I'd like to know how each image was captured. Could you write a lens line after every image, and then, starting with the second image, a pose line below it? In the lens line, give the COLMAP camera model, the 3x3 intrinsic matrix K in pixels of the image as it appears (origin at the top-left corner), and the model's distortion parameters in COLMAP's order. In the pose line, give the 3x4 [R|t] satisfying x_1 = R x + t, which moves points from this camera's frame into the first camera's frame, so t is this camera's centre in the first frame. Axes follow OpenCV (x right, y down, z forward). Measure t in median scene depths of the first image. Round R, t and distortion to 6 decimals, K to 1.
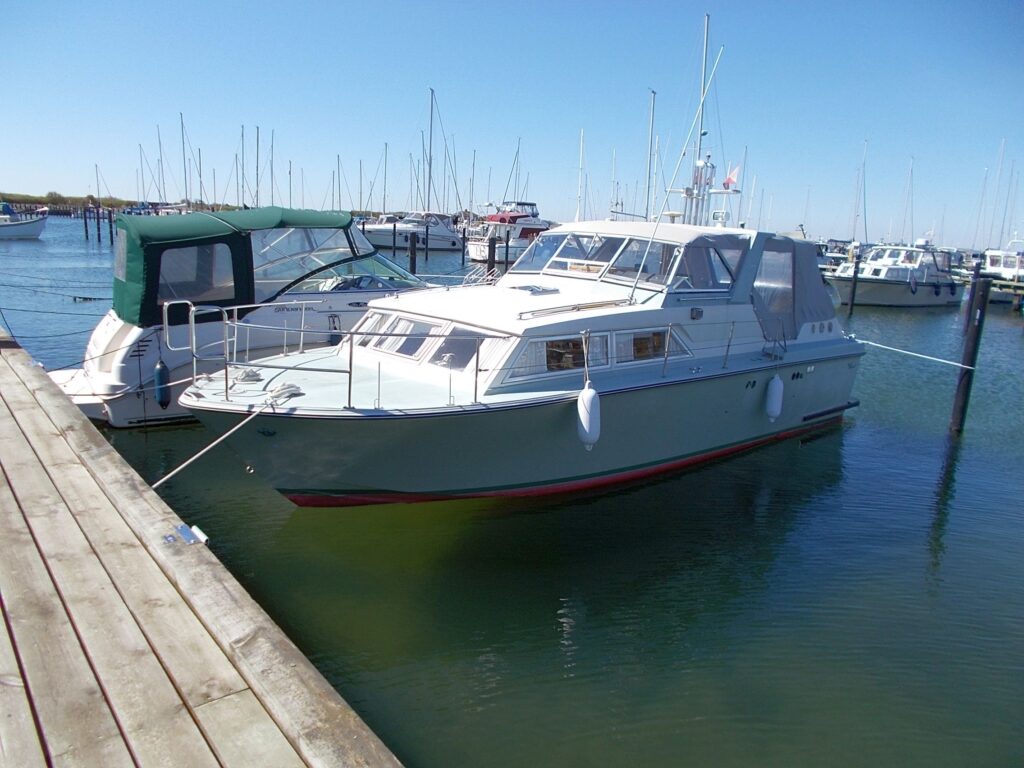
lens RADIAL K [[777.4, 0, 506.8], [0, 777.4, 385.9], [0, 0, 1]] dist [-0.006947, -0.005668]
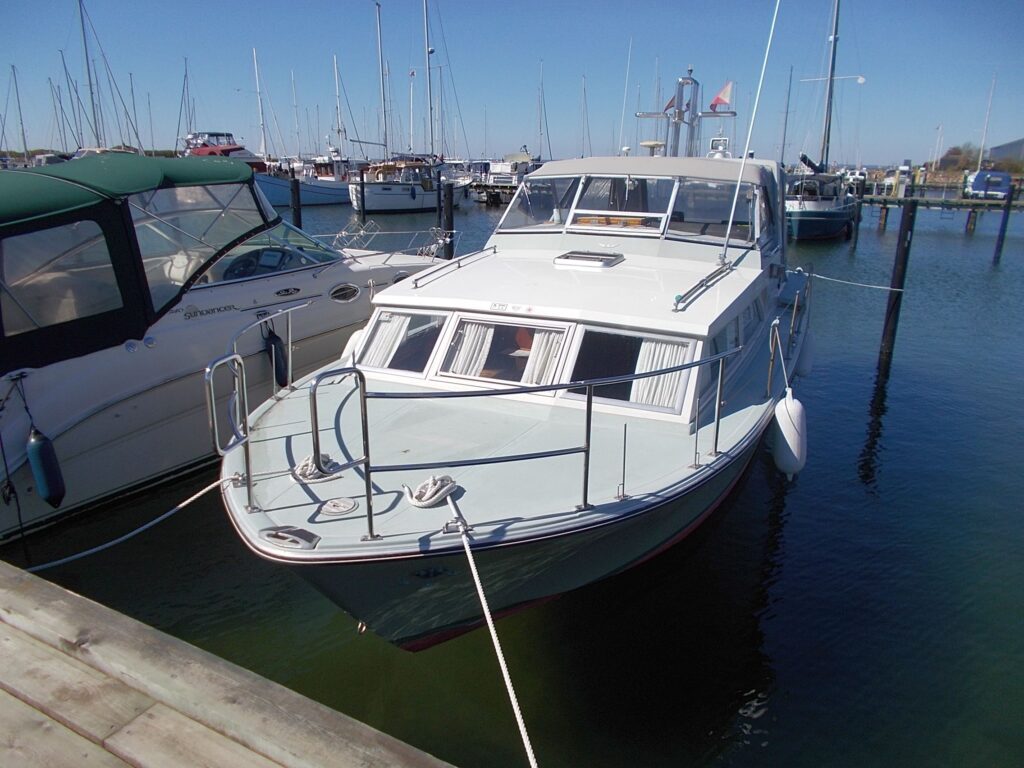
lens RADIAL K [[759.9, 0, 481.0], [0, 759.9, 384.6], [0, 0, 1]] dist [0.020712, -0.000312]
pose [[0.937148, -0.139606, 0.319788, -0.281391], [0.109802, 0.987903, 0.109501, -0.085317], [-0.331207, -0.067506, 0.941140, 0.306430]]
